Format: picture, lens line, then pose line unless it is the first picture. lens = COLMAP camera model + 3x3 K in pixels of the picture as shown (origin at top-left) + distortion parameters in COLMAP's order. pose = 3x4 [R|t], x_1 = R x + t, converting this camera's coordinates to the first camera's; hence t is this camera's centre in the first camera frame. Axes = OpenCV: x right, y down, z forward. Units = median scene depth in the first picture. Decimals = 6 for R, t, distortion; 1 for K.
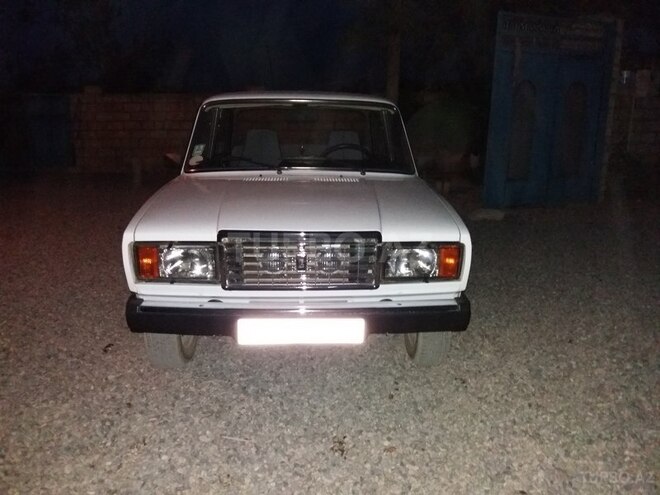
lens RADIAL K [[555.3, 0, 330.0], [0, 555.3, 247.5], [0, 0, 1]] dist [0.006403, -0.008293]
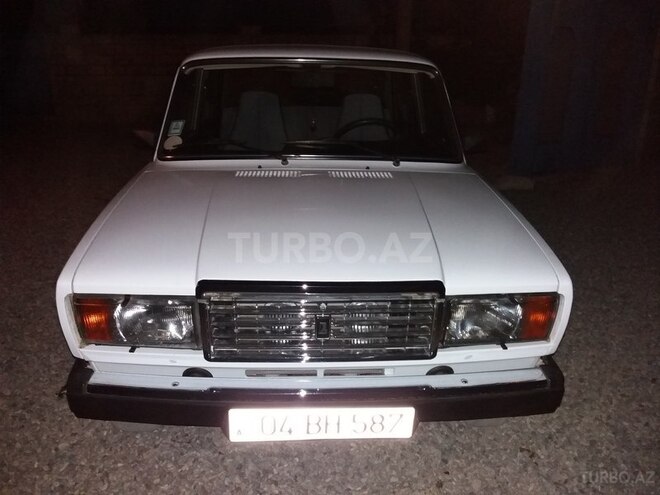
lens RADIAL K [[564.0, 0, 330.0], [0, 564.0, 247.5], [0, 0, 1]] dist [-0.030558, 0.002004]
pose [[0.999960, 0.006440, 0.006251, -0.046042], [-0.007024, 0.995125, 0.098370, -0.128057], [-0.005587, -0.098410, 0.995130, 0.319478]]
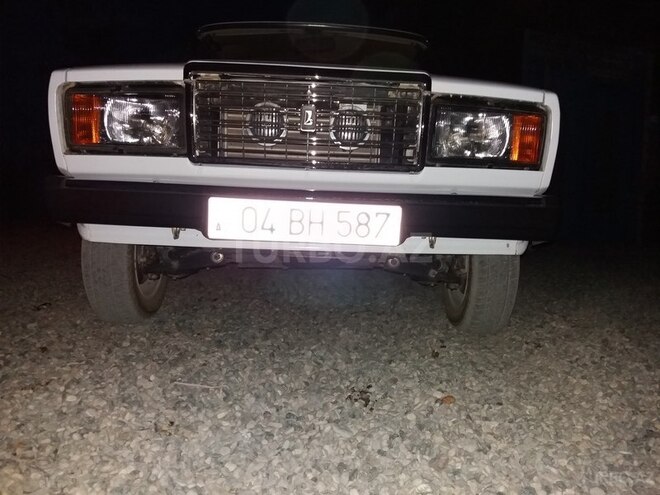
lens RADIAL K [[555.3, 0, 330.0], [0, 555.3, 247.5], [0, 0, 1]] dist [0.006403, -0.008293]
pose [[0.999545, 0.026545, -0.014317, -0.012163], [-0.028407, 0.988082, -0.151283, 0.269338], [0.010131, 0.151621, 0.988387, 0.344549]]
